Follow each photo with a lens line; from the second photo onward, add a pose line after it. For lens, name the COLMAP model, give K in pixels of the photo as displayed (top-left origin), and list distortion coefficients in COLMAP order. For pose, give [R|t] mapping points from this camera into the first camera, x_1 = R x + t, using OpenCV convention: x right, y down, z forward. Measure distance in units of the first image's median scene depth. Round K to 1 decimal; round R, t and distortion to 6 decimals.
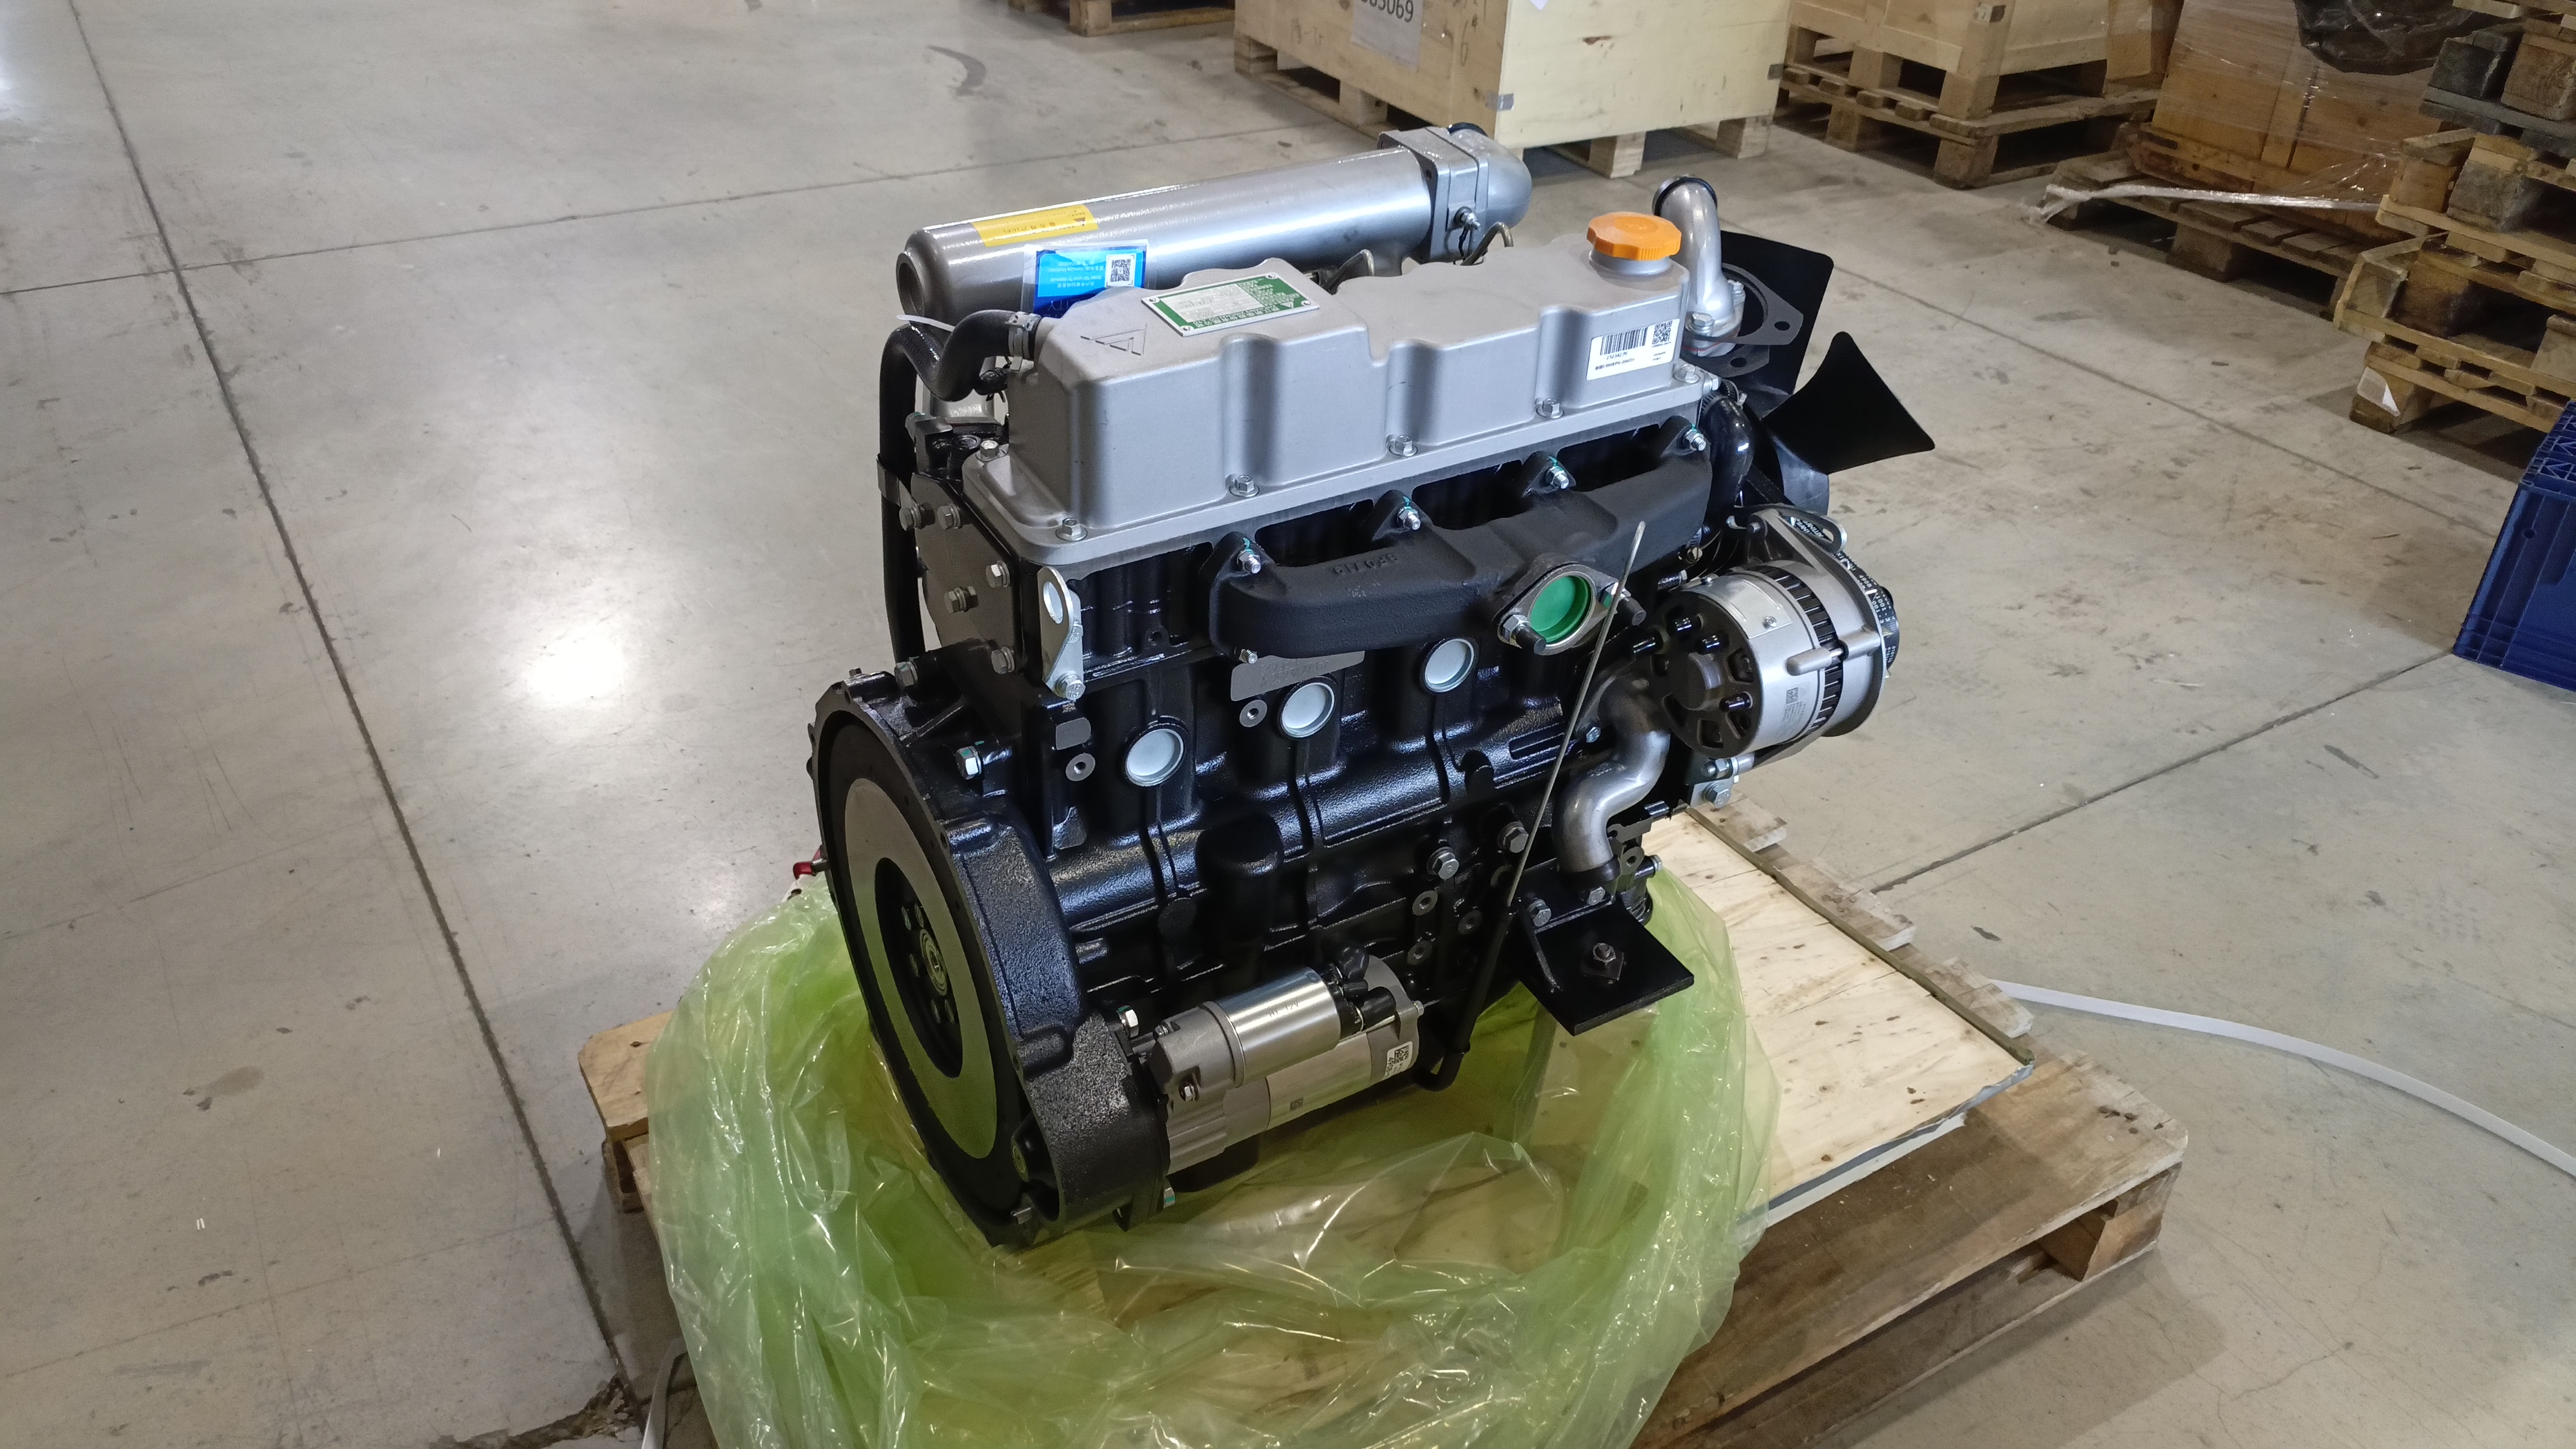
lens RADIAL K [[1980.2, 0, 1267.3], [0, 1980.2, 682.9], [0, 0, 1]] dist [0.055247, -0.099149]
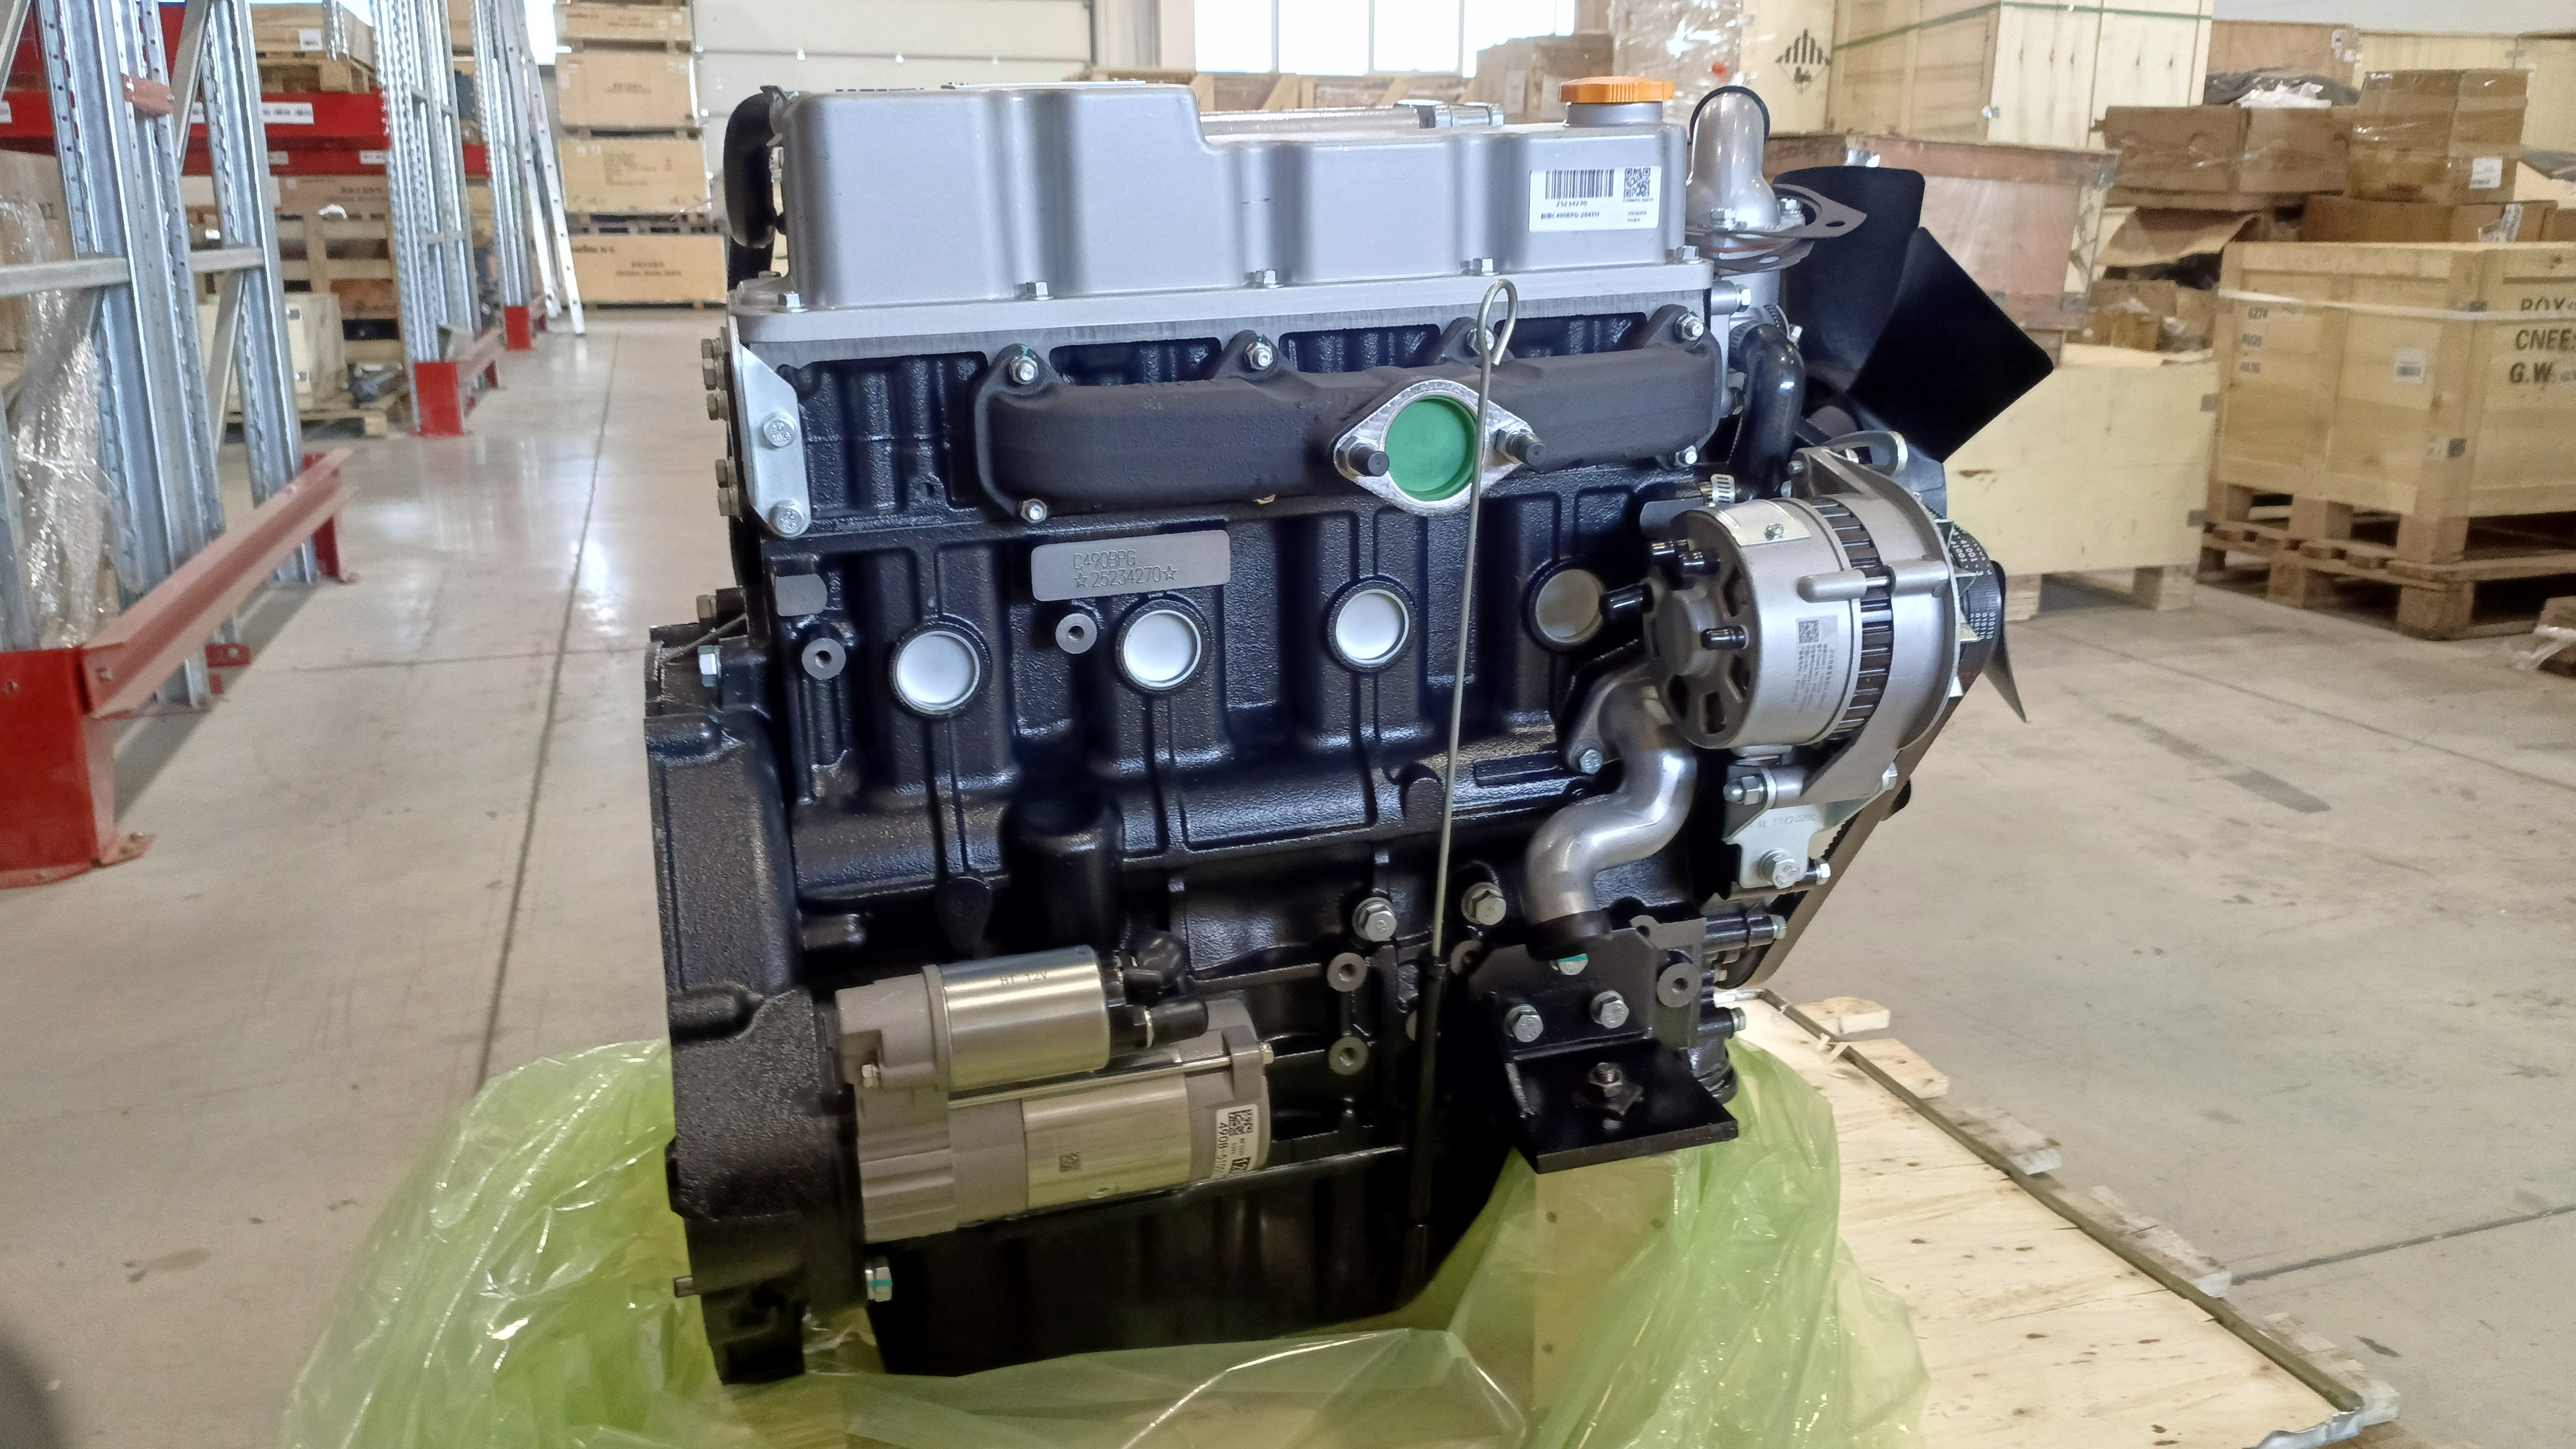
lens RADIAL K [[1980.2, 0, 1249.5], [0, 1980.2, 645.7], [0, 0, 1]] dist [0.055247, -0.099149]
pose [[0.967094, 0.018078, -0.253777, 0.103654], [-0.098293, 0.946573, -0.307145, 0.102184], [0.234666, 0.321983, 0.917202, 0.126457]]
